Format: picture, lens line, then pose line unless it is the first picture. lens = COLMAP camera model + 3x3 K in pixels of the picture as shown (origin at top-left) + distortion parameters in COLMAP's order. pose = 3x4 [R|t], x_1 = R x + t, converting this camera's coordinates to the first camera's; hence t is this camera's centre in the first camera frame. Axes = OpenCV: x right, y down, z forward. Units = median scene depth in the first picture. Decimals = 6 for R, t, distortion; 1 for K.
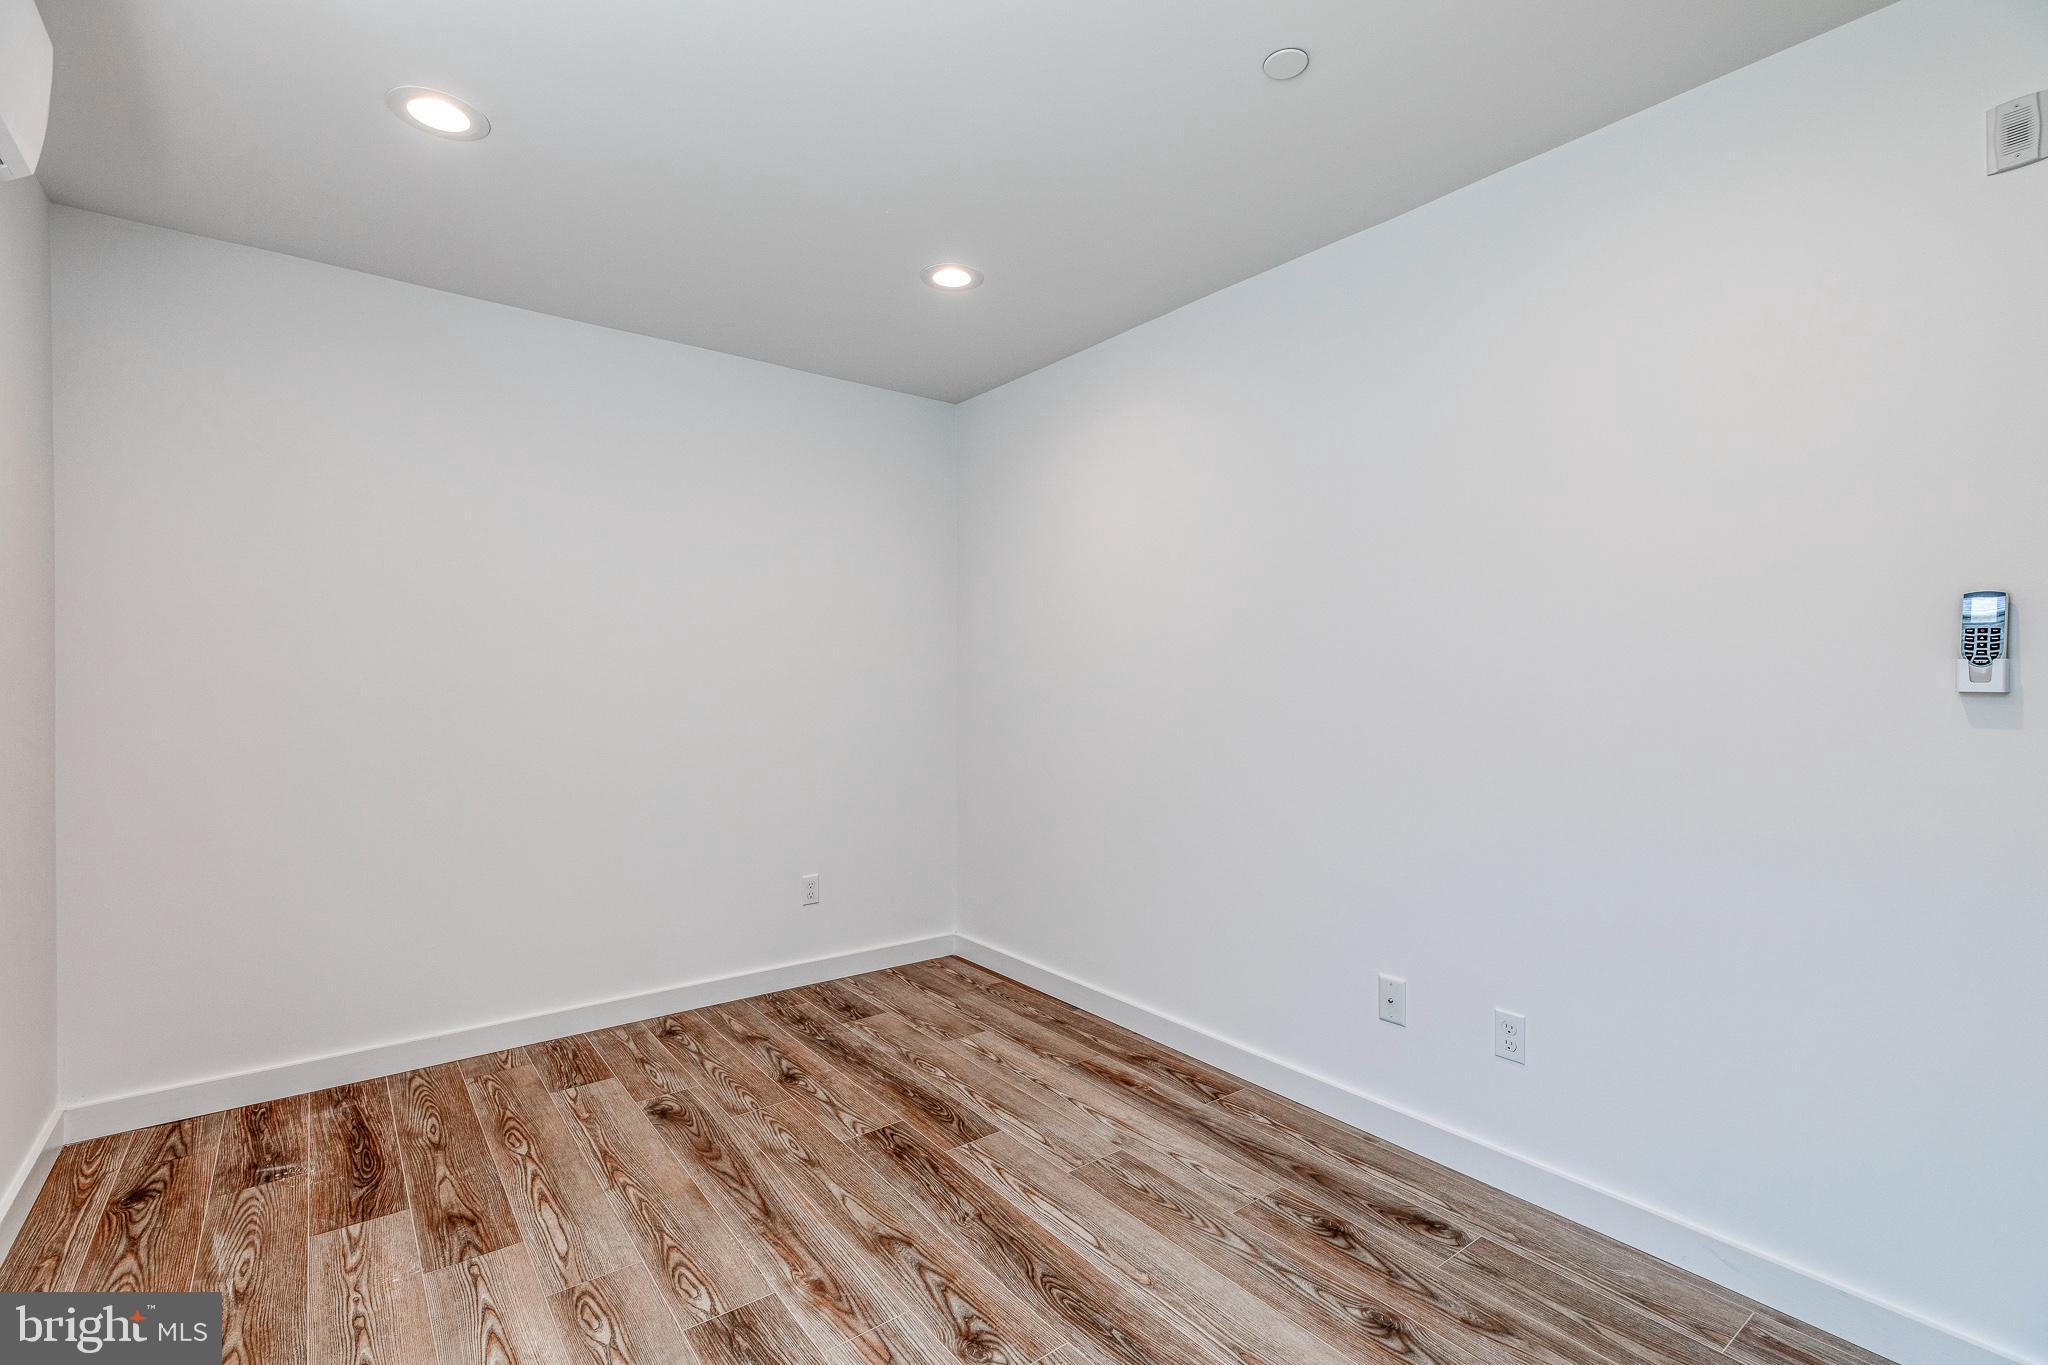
lens RADIAL K [[930.3, 0, 1024.9], [0, 930.3, 676.6], [0, 0, 1]] dist [0.008291, -0.001460]
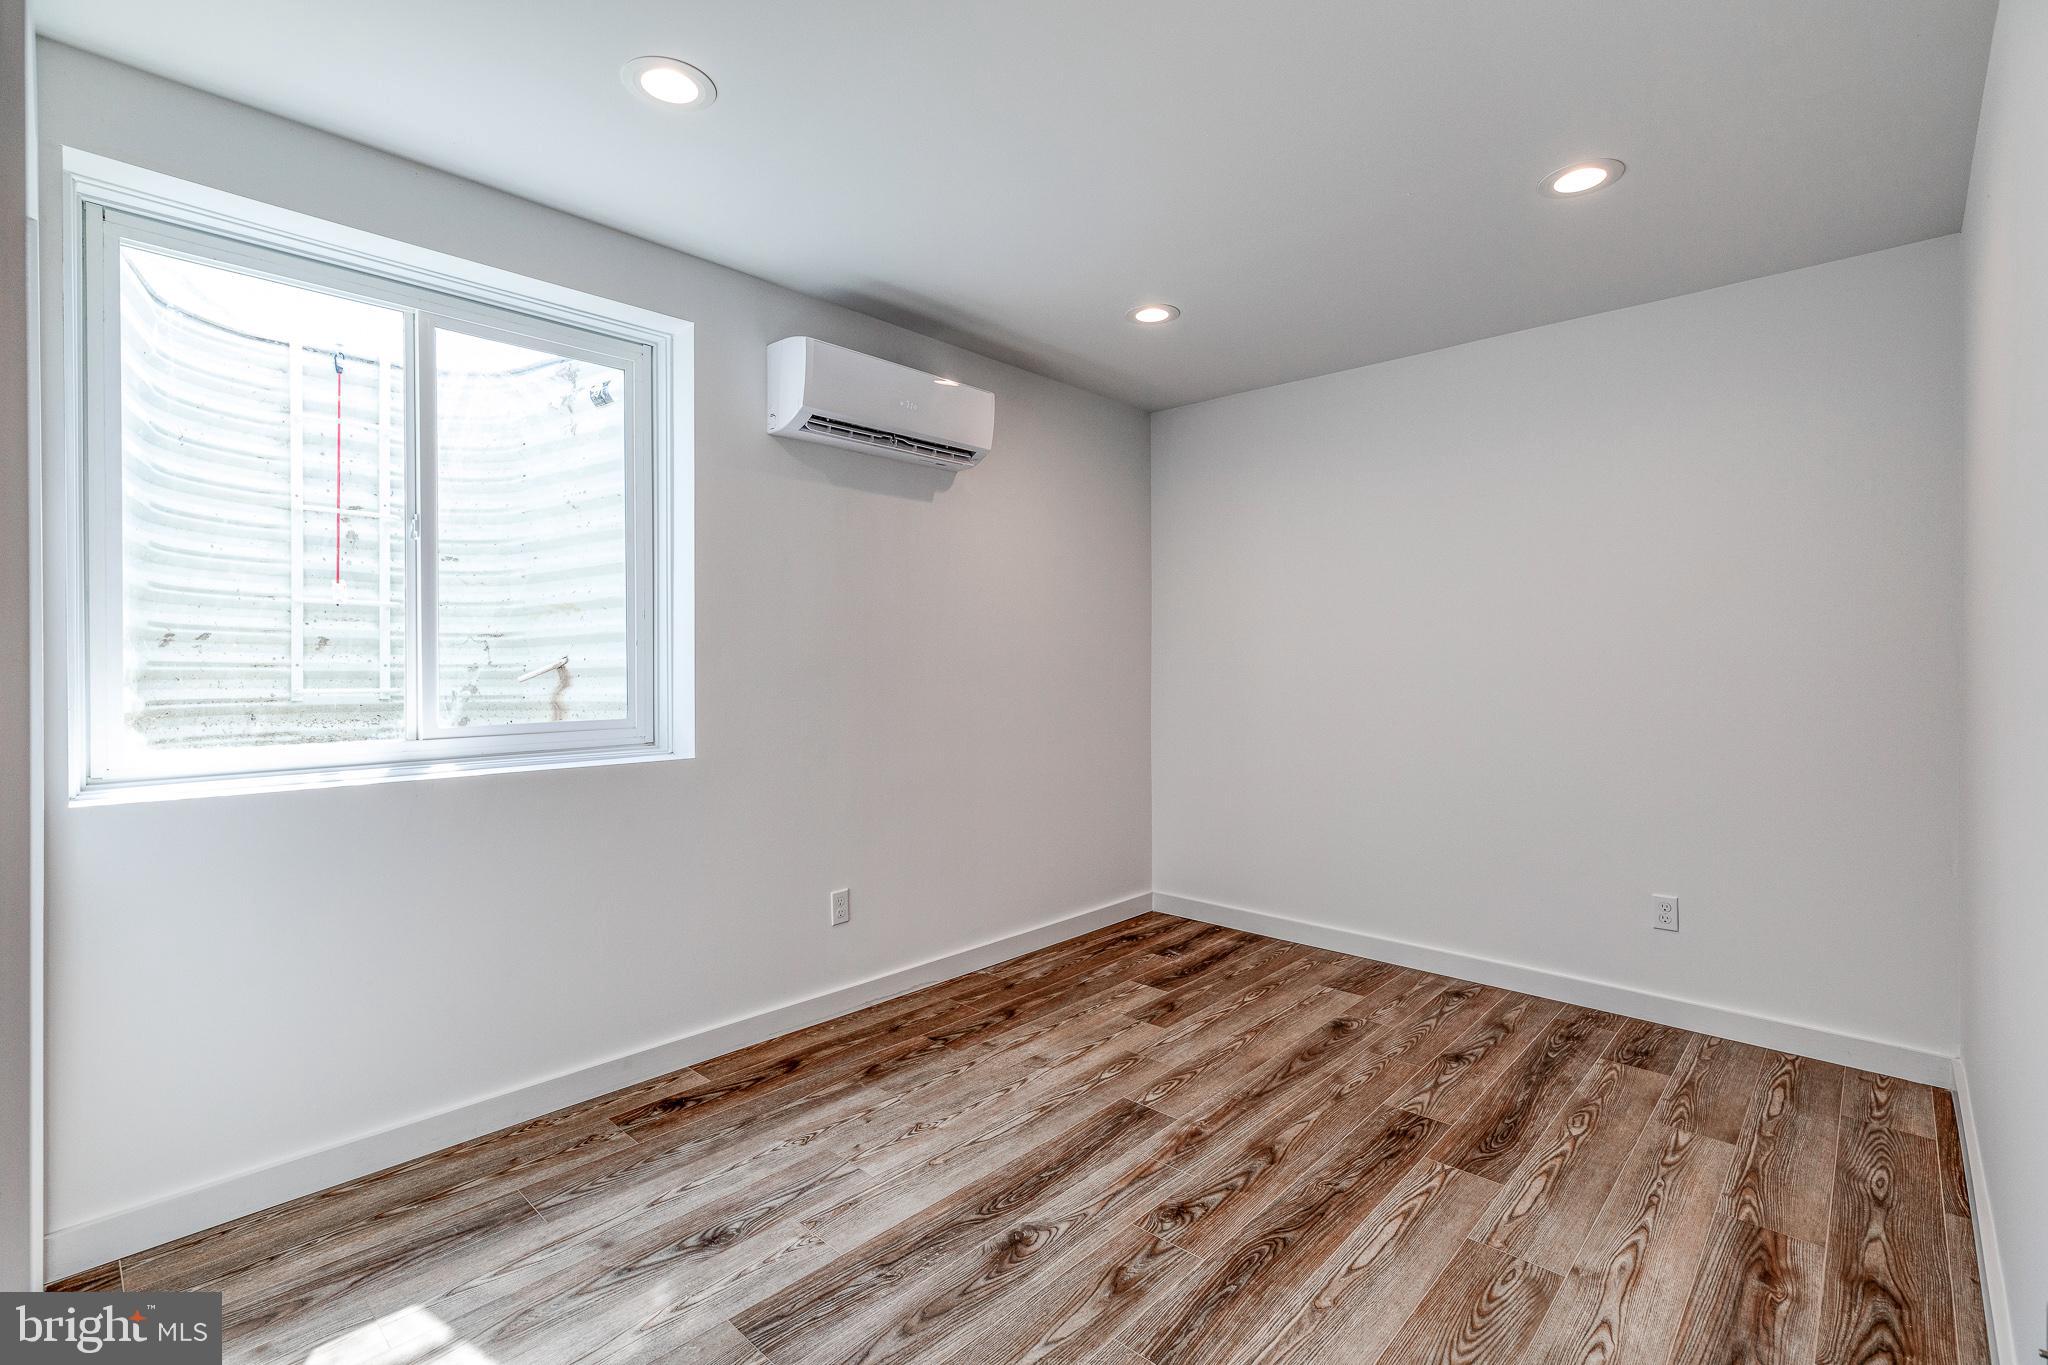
lens RADIAL K [[930.3, 0, 1016.5], [0, 930.3, 675.9], [0, 0, 1]] dist [0.008291, -0.001460]
pose [[0.156535, 0.009435, -0.987627, 0.771216], [-0.001132, 0.999955, 0.009374, 0.008364], [0.987672, -0.000349, 0.156539, 0.428350]]
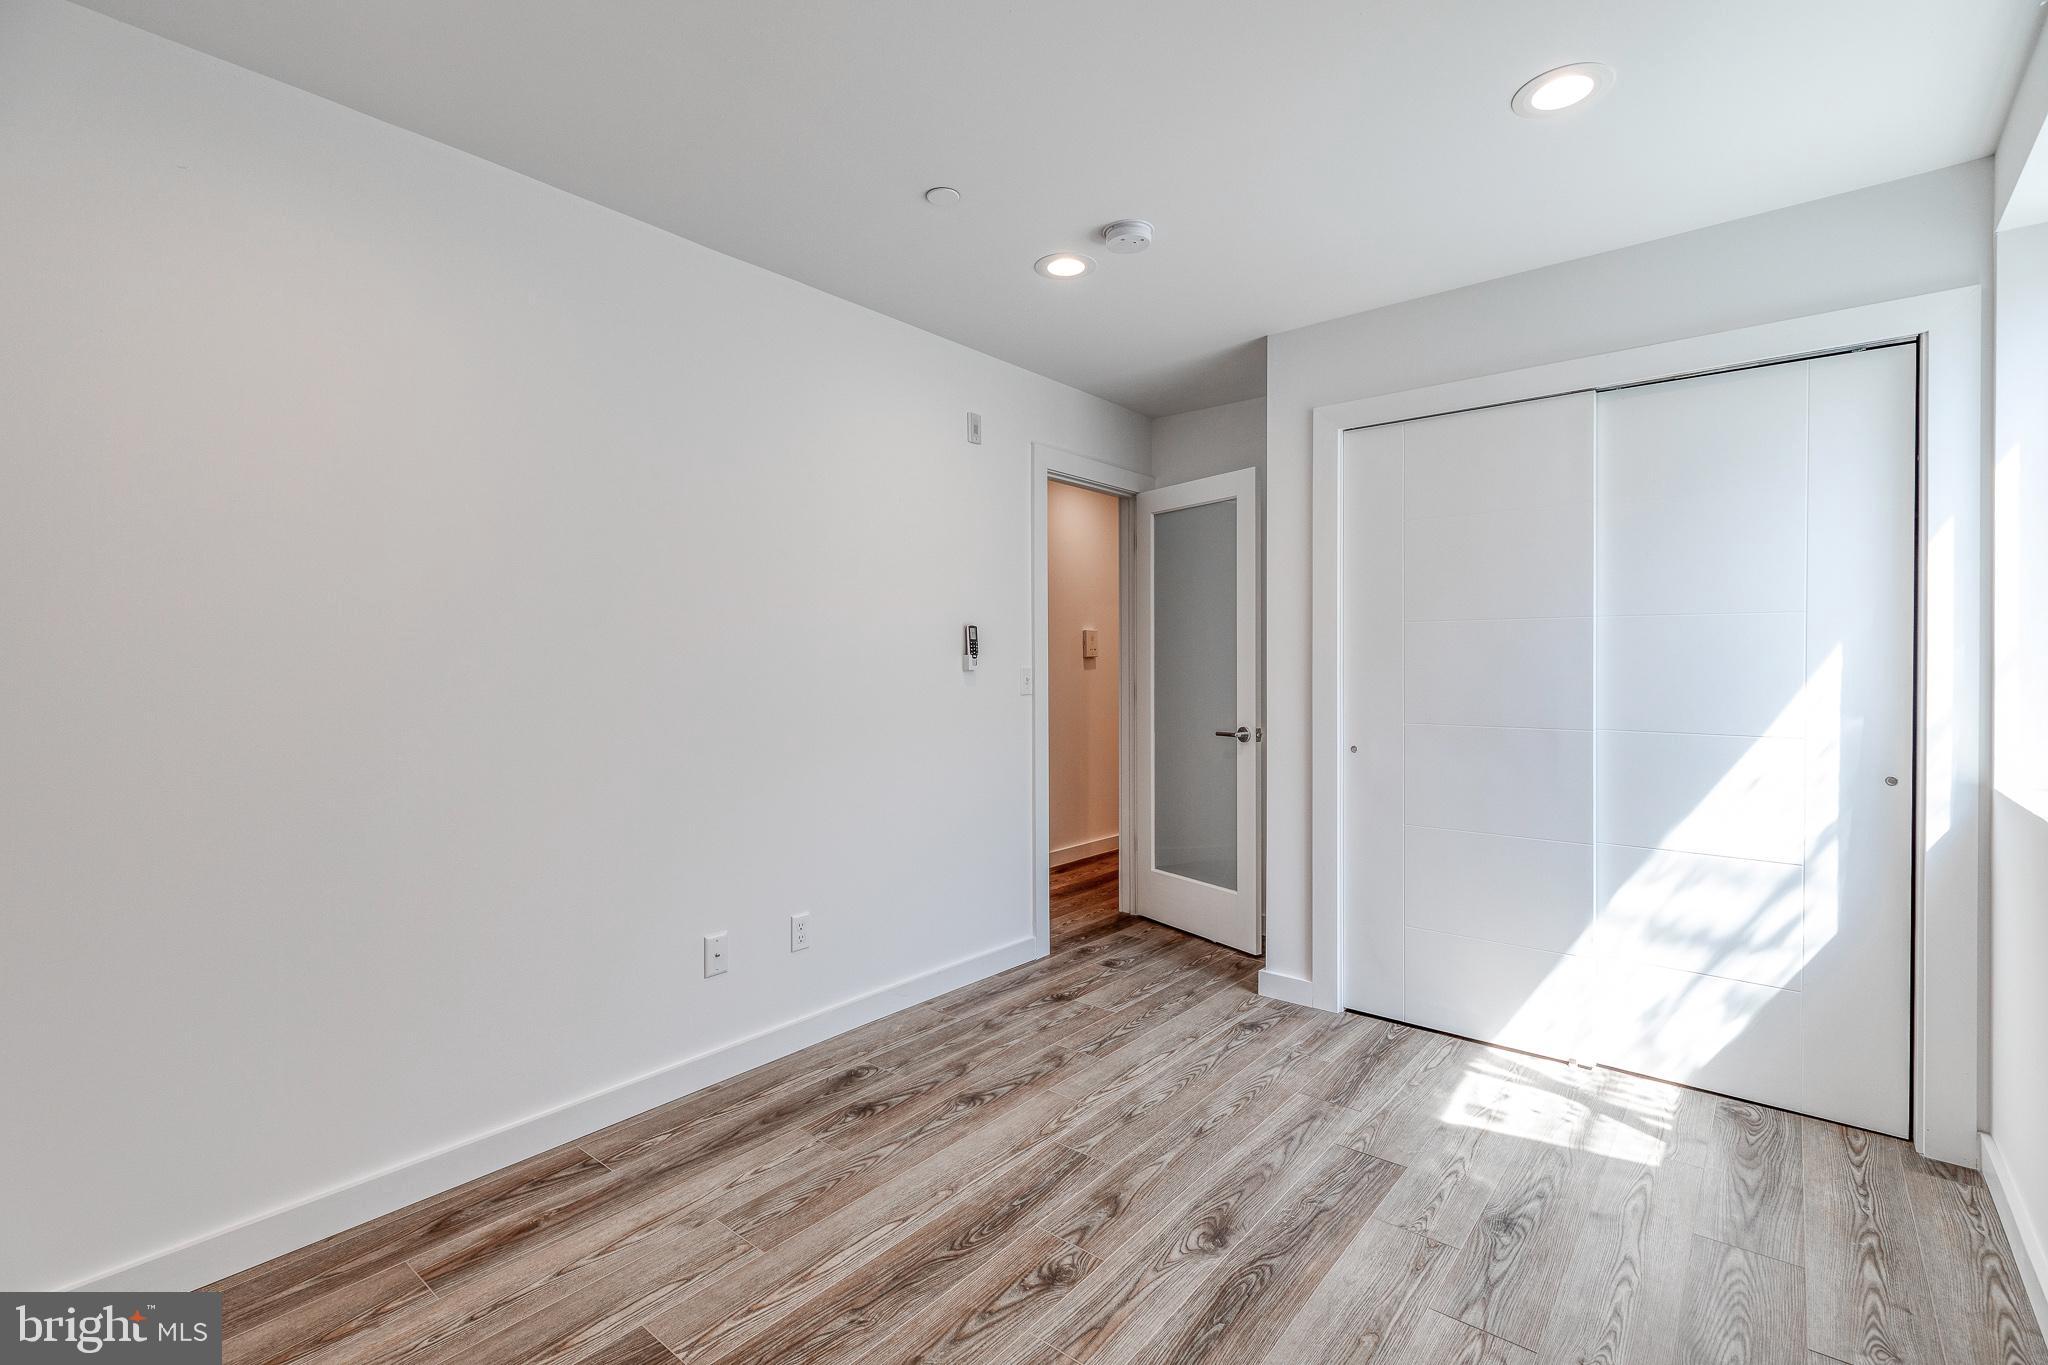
lens RADIAL K [[930.3, 0, 1027.6], [0, 930.3, 672.3], [0, 0, 1]] dist [0.008291, -0.001460]
pose [[-0.226264, -0.010008, 0.974015, -0.768075], [0.003095, 0.999935, 0.010993, 0.001536], [-0.974061, 0.005502, -0.226218, 0.896066]]
